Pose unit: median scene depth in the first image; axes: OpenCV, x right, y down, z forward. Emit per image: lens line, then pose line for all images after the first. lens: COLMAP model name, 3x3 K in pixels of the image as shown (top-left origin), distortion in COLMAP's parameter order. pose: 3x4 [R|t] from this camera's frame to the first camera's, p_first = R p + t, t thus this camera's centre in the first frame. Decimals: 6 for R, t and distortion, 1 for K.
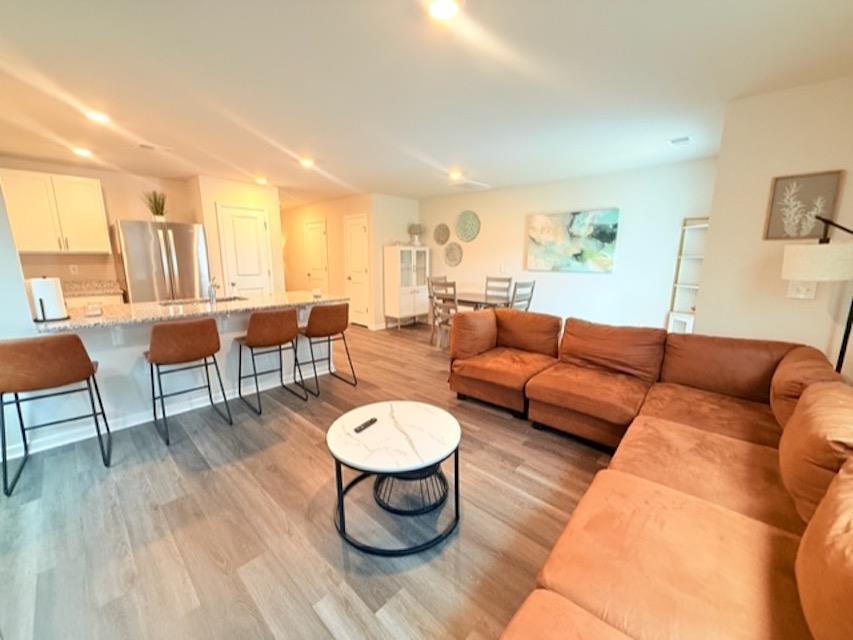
lens RADIAL K [[342.2, 0, 424.0], [0, 342.2, 320.3], [0, 0, 1]] dist [0.011185, -0.000102]
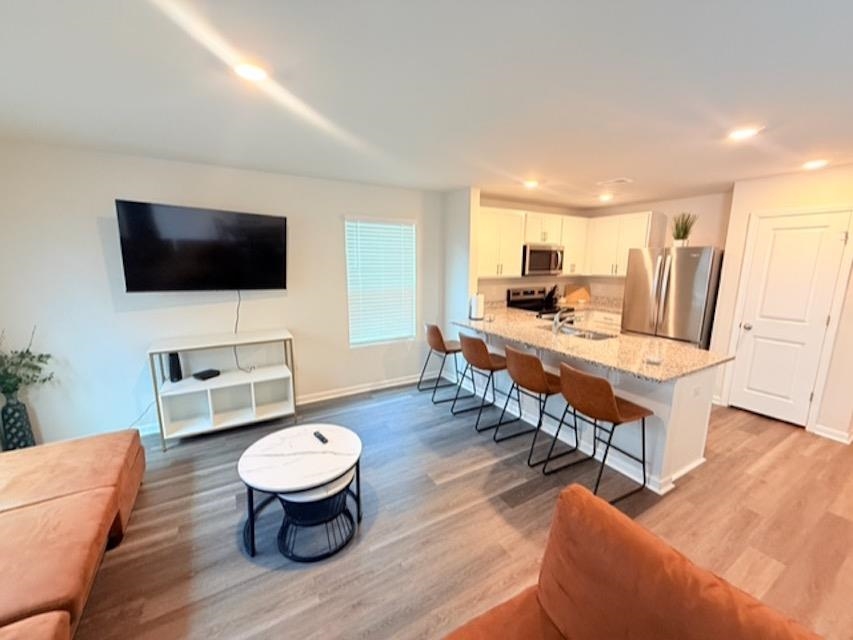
lens RADIAL K [[342.2, 0, 424.0], [0, 342.2, 320.3], [0, 0, 1]] dist [0.011185, -0.000102]
pose [[-0.277934, 0.166731, -0.946020, 0.536862], [-0.186863, 0.956625, 0.223499, -0.285967], [0.942250, 0.238894, -0.234723, 1.017136]]
